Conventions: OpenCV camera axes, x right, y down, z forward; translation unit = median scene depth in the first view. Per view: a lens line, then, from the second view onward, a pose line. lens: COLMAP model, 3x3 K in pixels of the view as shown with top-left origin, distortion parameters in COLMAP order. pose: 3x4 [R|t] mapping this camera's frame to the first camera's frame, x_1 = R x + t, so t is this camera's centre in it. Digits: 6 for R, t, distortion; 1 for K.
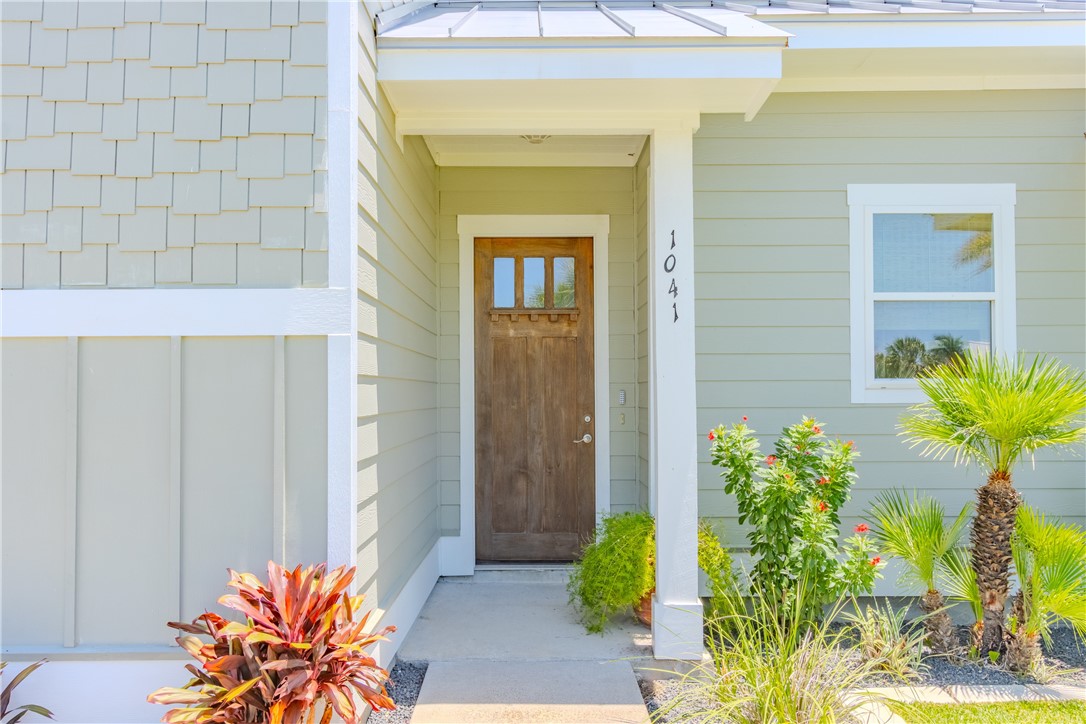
lens RADIAL K [[910.7, 0, 542.5], [0, 910.7, 360.1], [0, 0, 1]] dist [-0.012675, -0.003087]
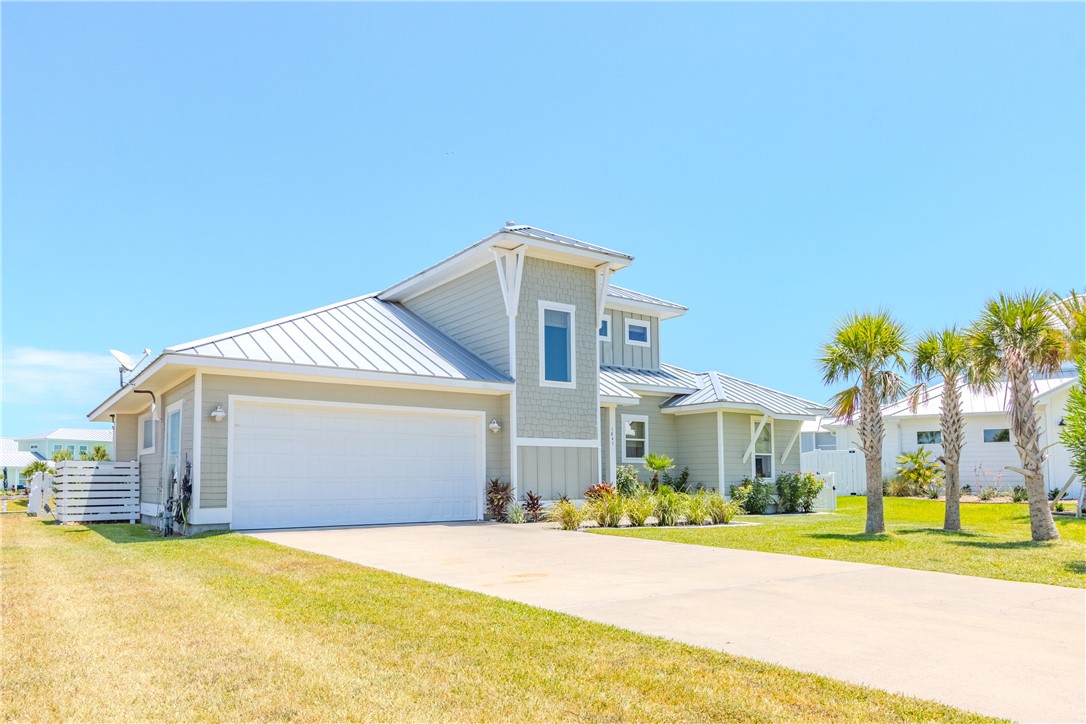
lens RADIAL K [[734.9, 0, 542.3], [0, 734.9, 364.2], [0, 0, 1]] dist [-0.001033, -0.000018]
pose [[0.811007, 0.083672, 0.579022, -2.623933], [-0.009215, 0.991424, -0.130359, 0.050064], [-0.584964, 0.100386, 0.804823, -2.159452]]
